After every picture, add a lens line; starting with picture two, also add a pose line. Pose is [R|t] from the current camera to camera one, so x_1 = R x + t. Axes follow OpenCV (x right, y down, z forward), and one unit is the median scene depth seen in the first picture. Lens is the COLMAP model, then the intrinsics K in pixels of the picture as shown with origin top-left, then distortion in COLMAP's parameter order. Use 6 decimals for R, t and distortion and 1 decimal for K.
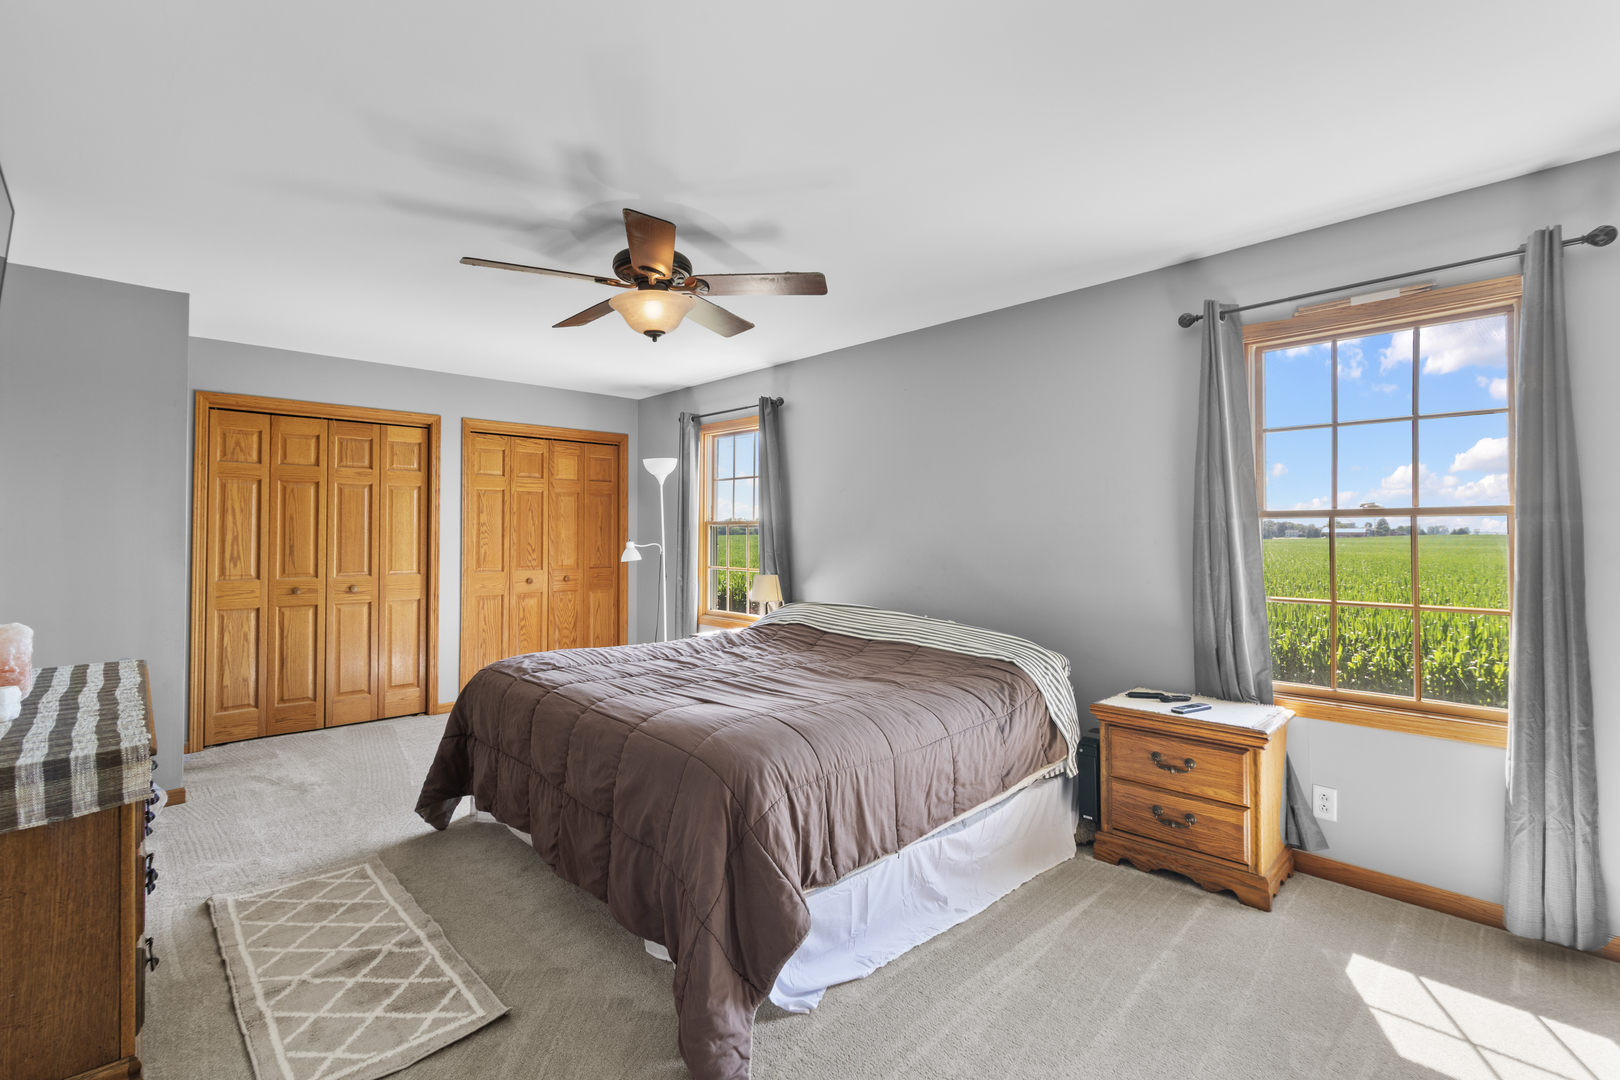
lens RADIAL K [[720.8, 0, 810.0], [0, 720.8, 540.0], [0, 0, 1]] dist [-0.000090, -0.000524]
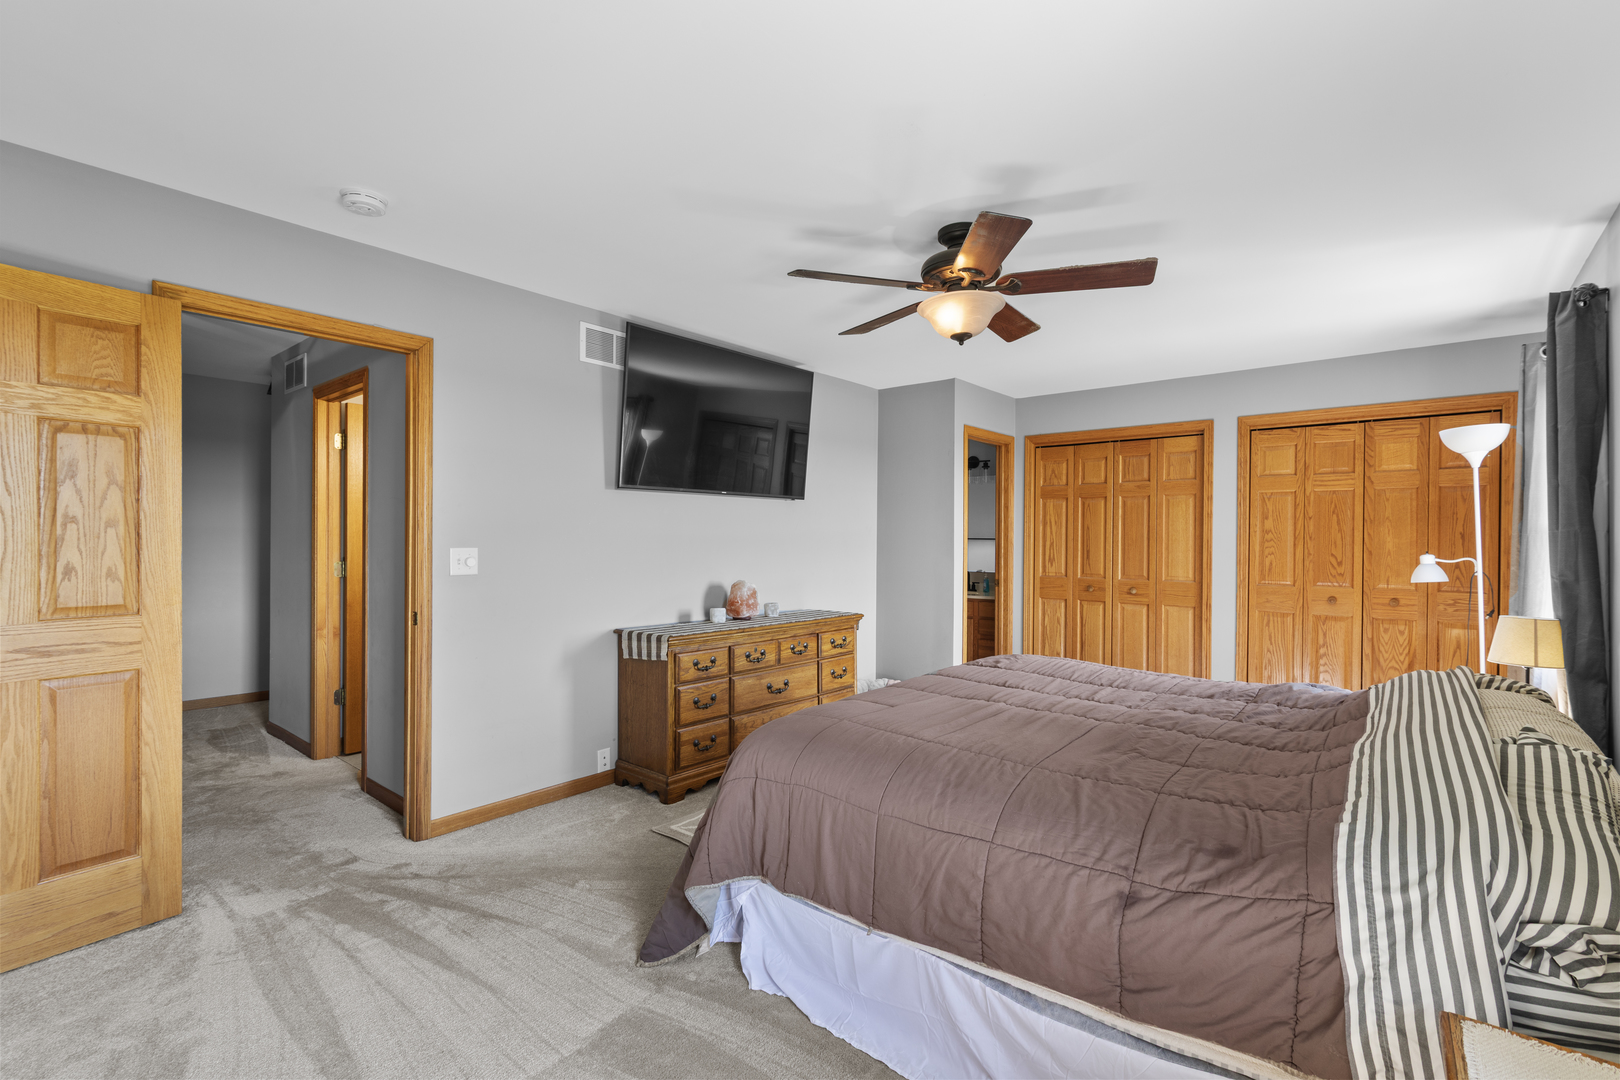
lens RADIAL K [[720.8, 0, 810.0], [0, 720.8, 540.0], [0, 0, 1]] dist [-0.000090, -0.000524]
pose [[0.132864, 0.000756, -0.991134, 0.386404], [-0.015488, 0.999879, -0.001313, -0.001159], [0.991013, 0.015525, 0.132859, 0.347241]]
